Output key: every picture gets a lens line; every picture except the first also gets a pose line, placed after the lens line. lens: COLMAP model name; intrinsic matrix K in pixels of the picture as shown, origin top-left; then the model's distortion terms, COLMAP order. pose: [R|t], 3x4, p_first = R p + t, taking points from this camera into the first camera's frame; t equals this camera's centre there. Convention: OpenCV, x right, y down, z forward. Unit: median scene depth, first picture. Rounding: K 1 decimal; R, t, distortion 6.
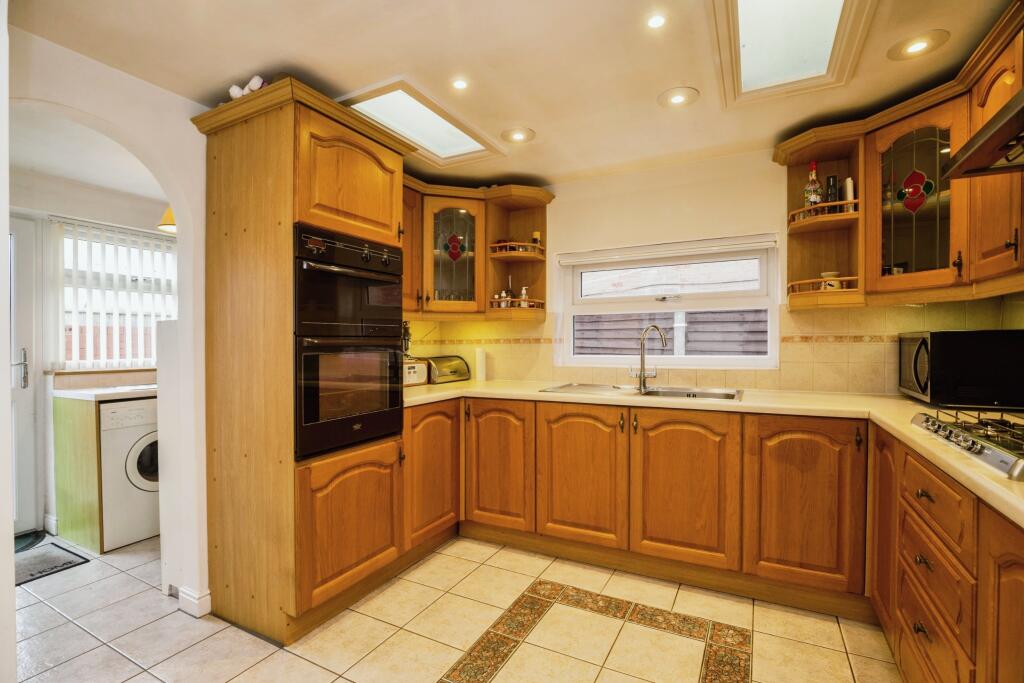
lens RADIAL K [[471.4, 0, 510.9], [0, 471.4, 343.1], [0, 0, 1]] dist [-0.025193, 0.000952]
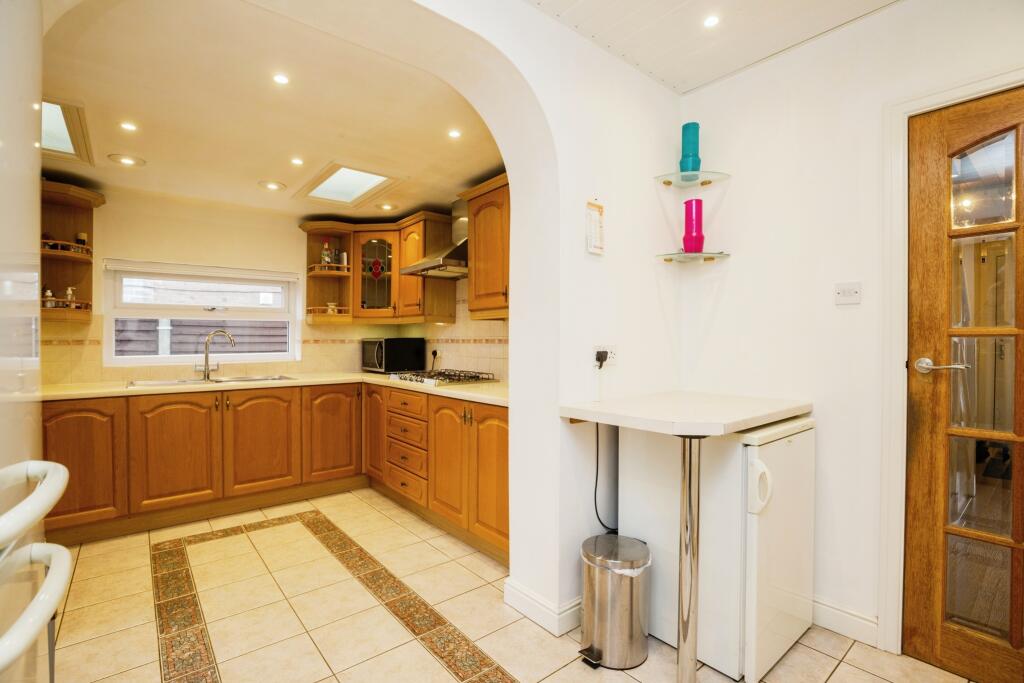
lens RADIAL K [[471.4, 0, 512.5], [0, 471.4, 343.3], [0, 0, 1]] dist [-0.025193, 0.000952]
pose [[0.385826, -0.000263, 0.922572, -0.677959], [0.004353, 0.999989, -0.001535, 0.003740], [-0.922561, 0.004608, 0.385823, -0.295320]]
